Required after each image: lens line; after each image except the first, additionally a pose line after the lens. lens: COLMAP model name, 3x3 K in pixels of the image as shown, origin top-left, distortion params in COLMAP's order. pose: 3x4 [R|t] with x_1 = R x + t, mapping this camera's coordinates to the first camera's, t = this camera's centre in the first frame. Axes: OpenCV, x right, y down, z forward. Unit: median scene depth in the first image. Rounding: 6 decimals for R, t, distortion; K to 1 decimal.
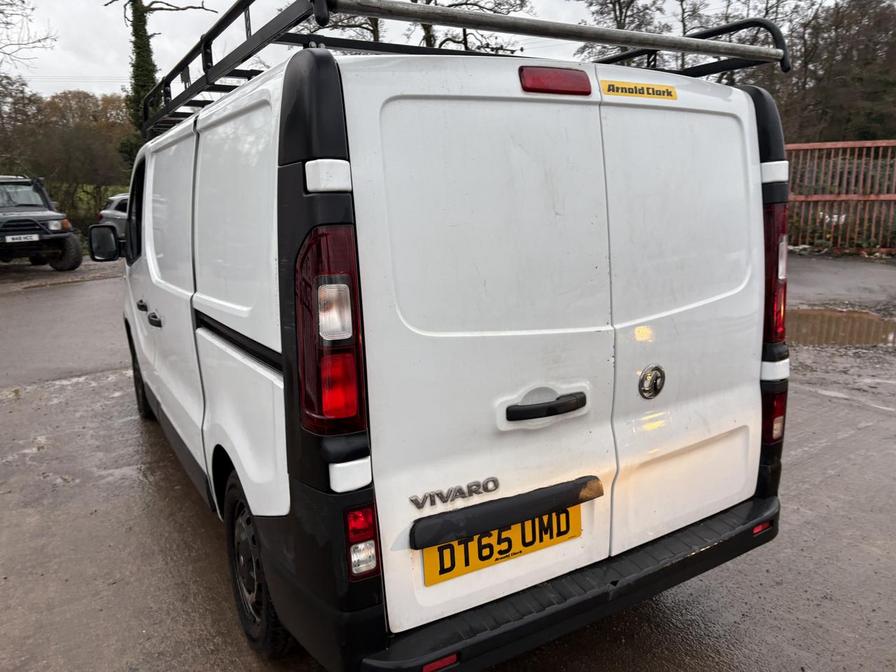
lens RADIAL K [[681.7, 0, 456.5], [0, 681.7, 325.1], [0, 0, 1]] dist [0.032241, -0.002214]
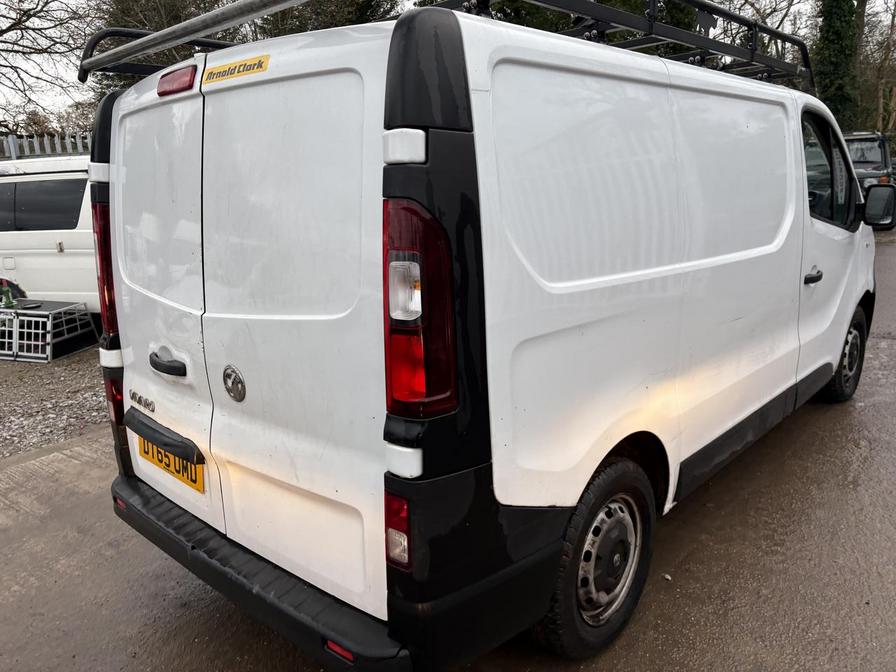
lens RADIAL K [[681.7, 0, 446.5], [0, 681.7, 332.9], [0, 0, 1]] dist [0.032241, -0.002214]
pose [[0.274063, 0.218105, -0.936653, 1.306802], [-0.152676, 0.971460, 0.181537, -0.213616], [0.949515, 0.093252, 0.299541, 1.043203]]
